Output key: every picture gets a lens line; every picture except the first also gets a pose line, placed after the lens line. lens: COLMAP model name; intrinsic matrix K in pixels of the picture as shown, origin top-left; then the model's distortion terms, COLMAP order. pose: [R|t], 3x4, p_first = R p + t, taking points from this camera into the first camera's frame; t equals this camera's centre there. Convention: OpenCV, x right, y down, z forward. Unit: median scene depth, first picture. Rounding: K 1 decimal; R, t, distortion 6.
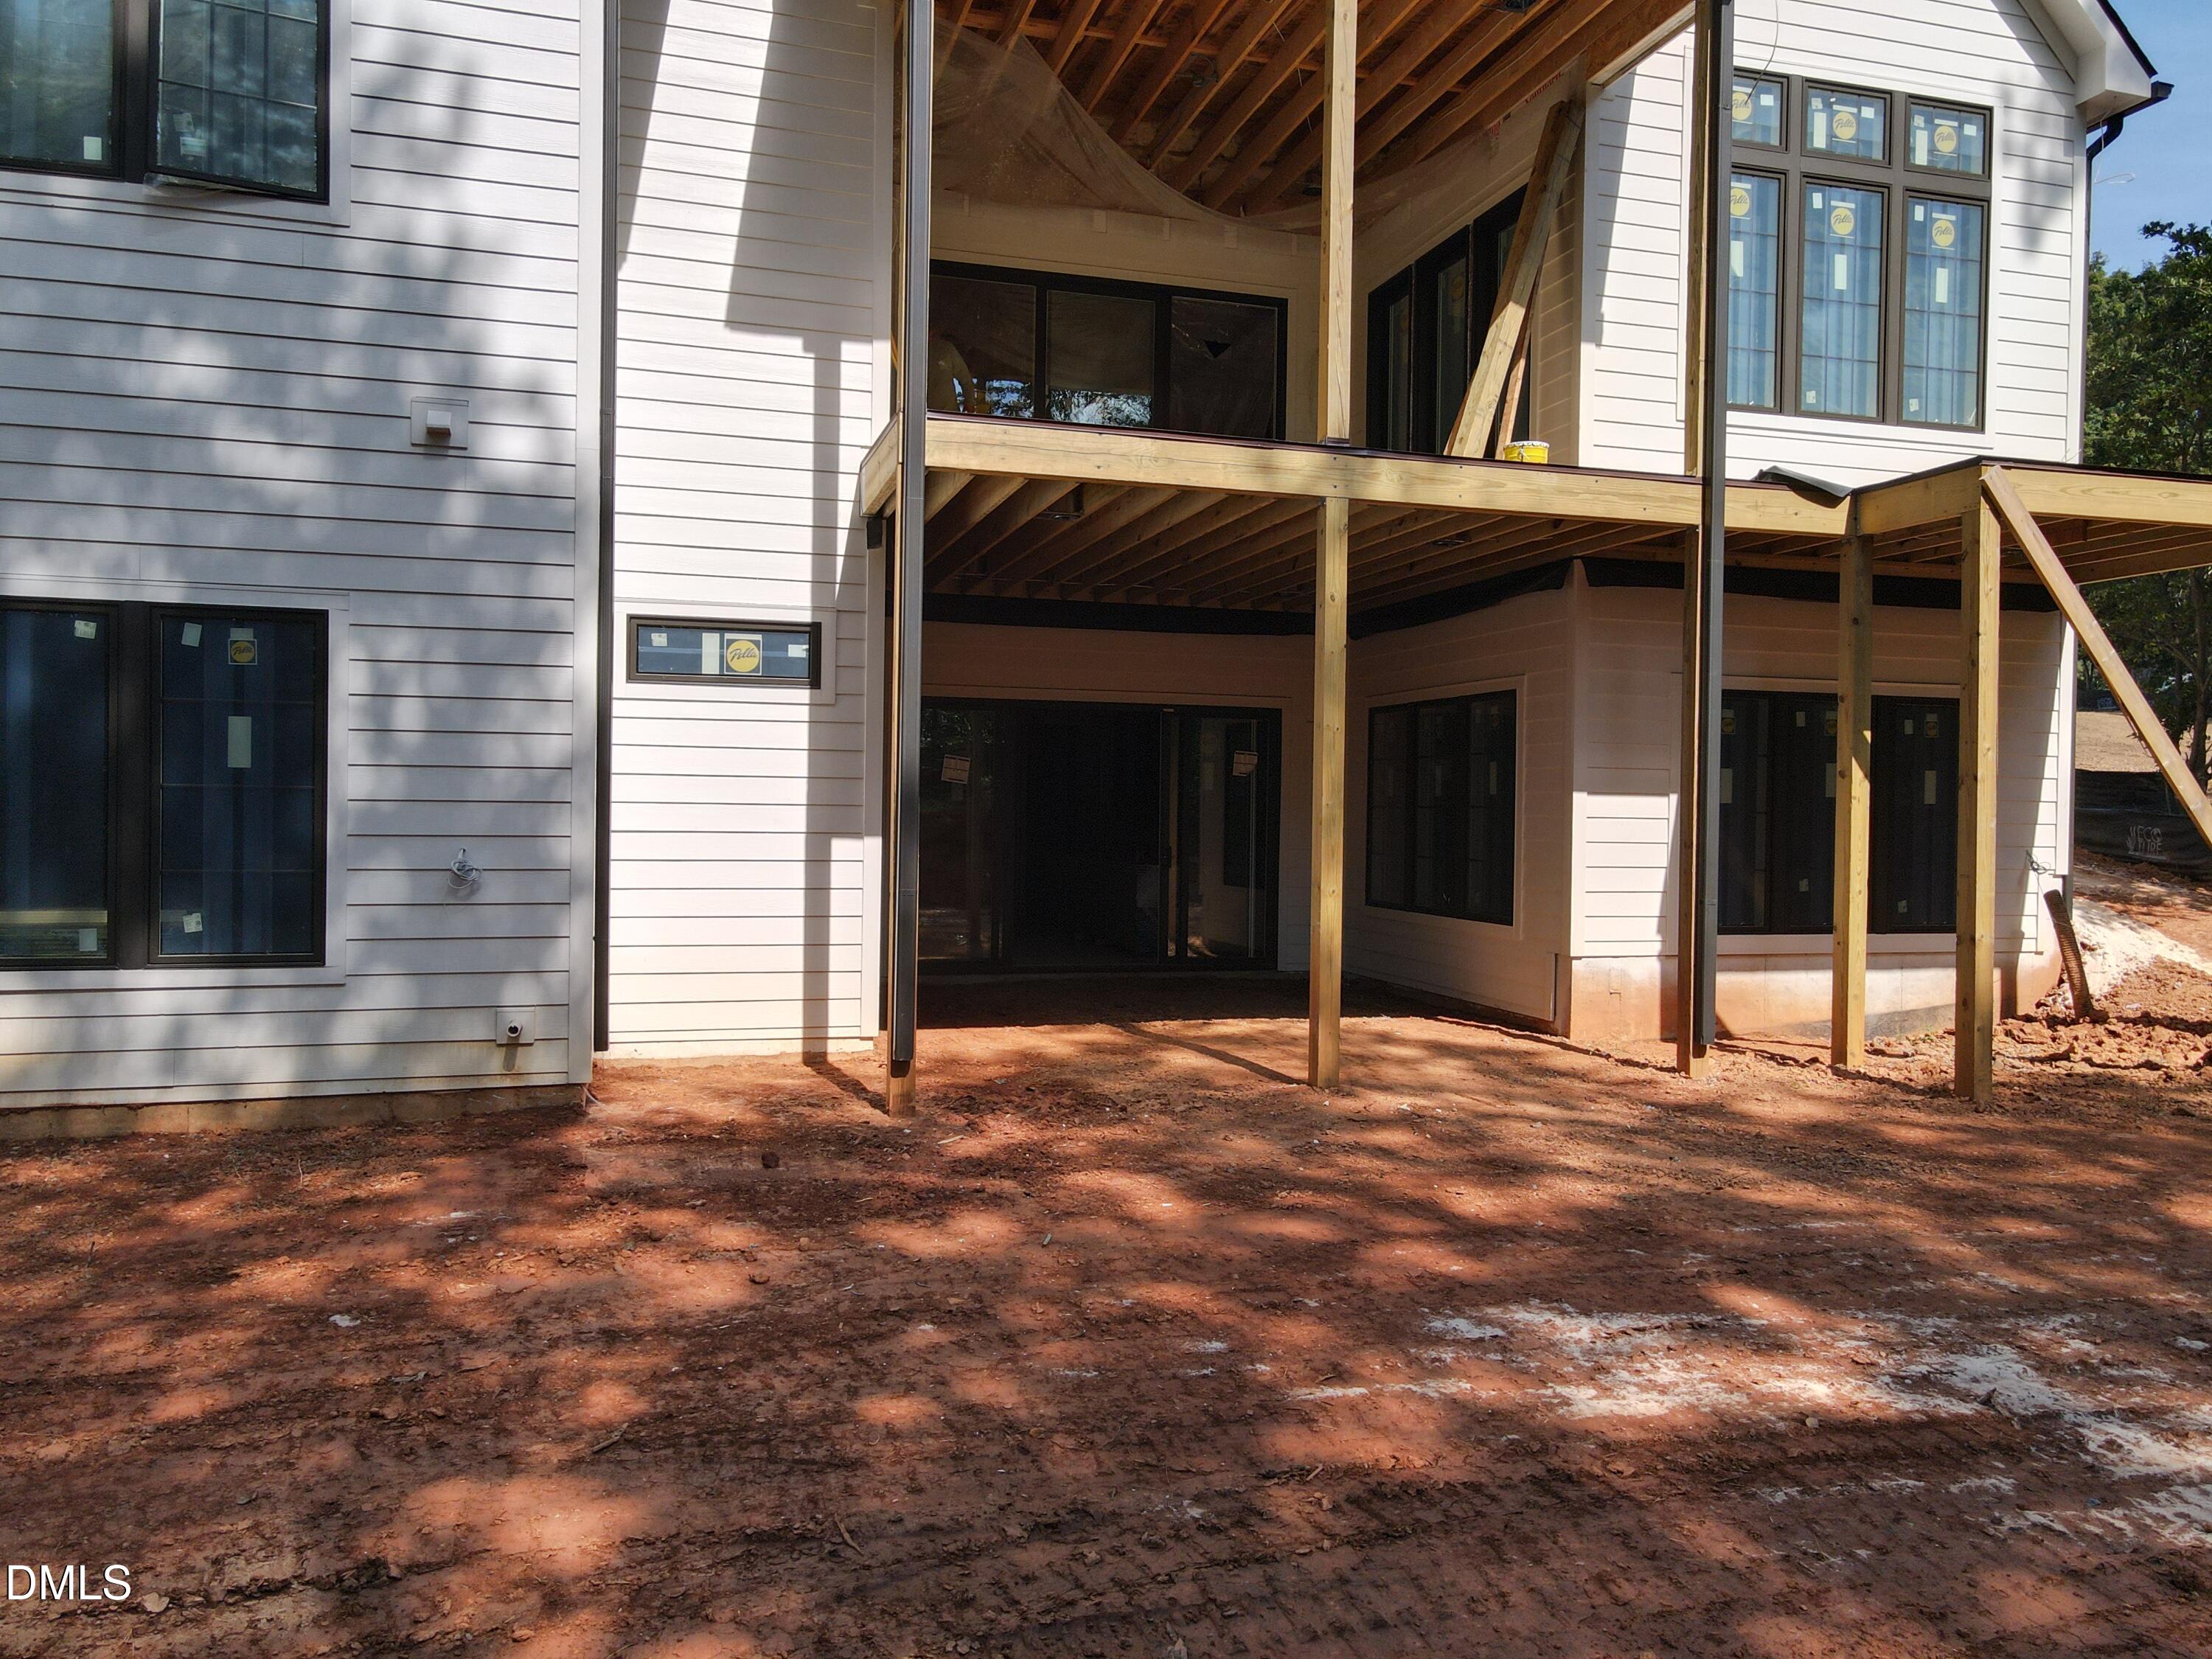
lens RADIAL K [[1614.5, 0, 1104.4], [0, 1614.5, 834.4], [0, 0, 1]] dist [-0.001125, 0.016154]
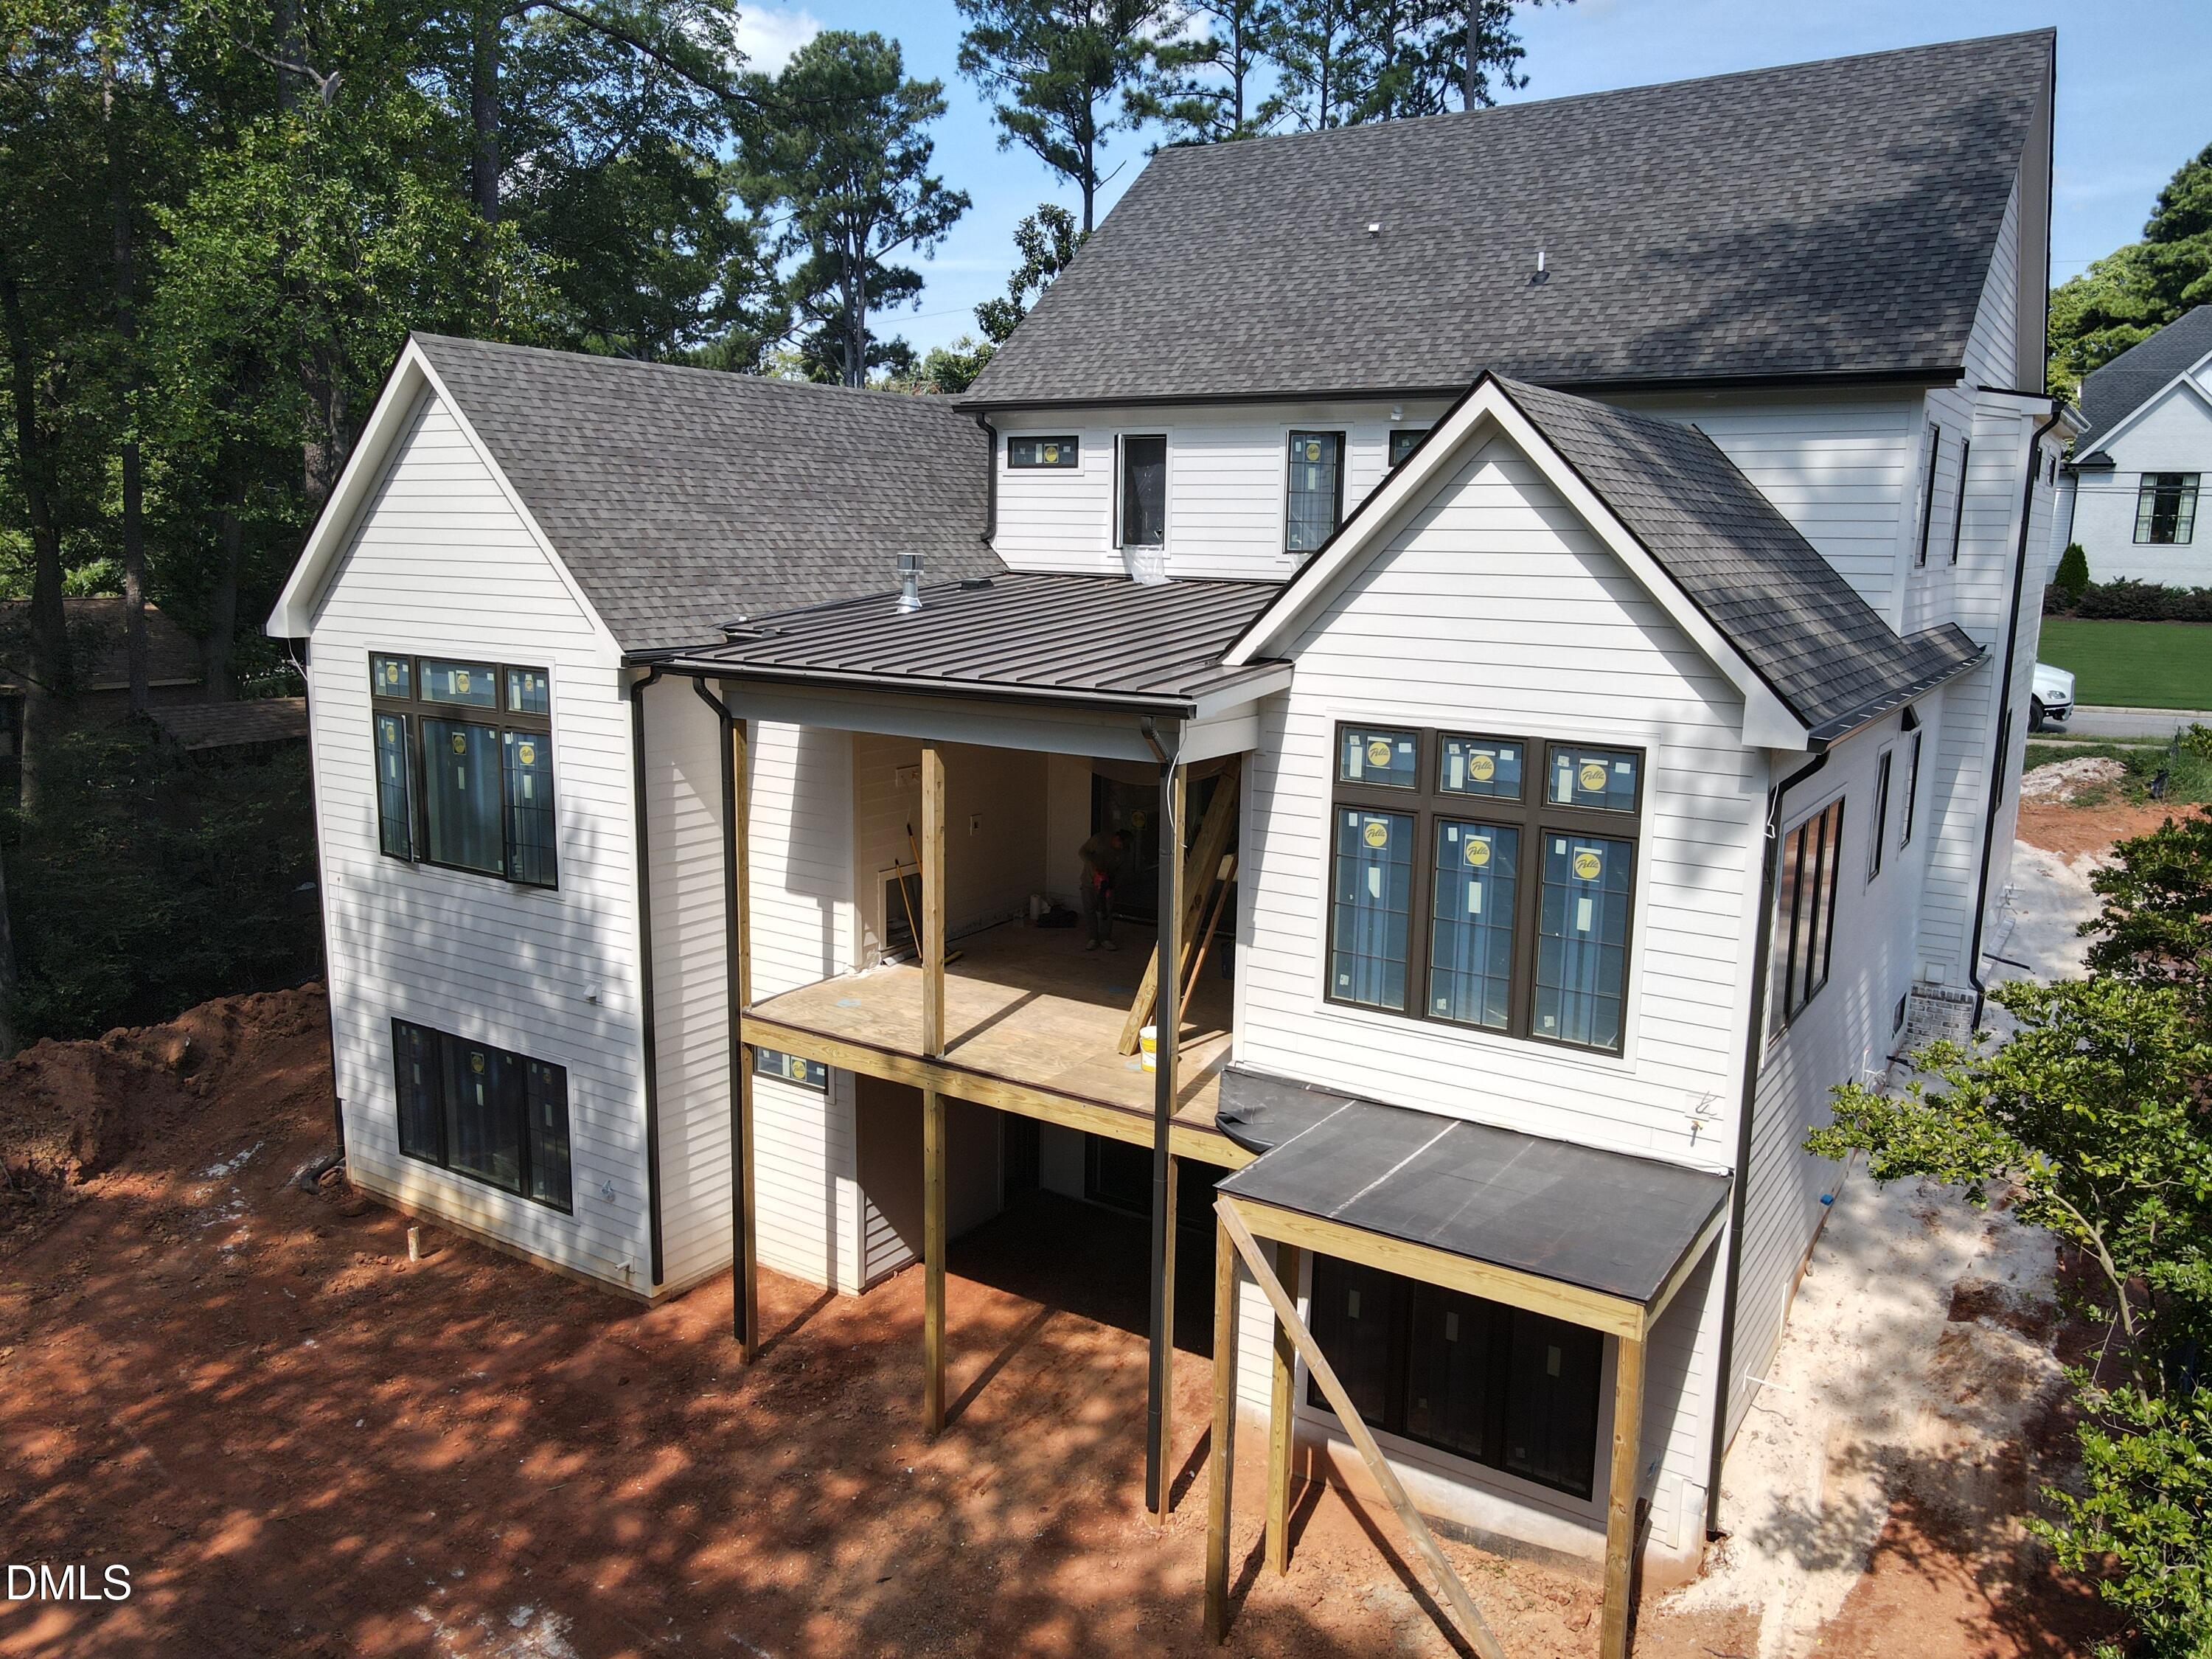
lens RADIAL K [[1614.5, 0, 1098.7], [0, 1614.5, 822.2], [0, 0, 1]] dist [-0.001125, 0.016154]
pose [[0.650958, 0.125547, -0.748660, 1.306256], [-0.022392, 0.988975, 0.146377, -0.653798], [0.758783, -0.078521, 0.646593, 0.114582]]
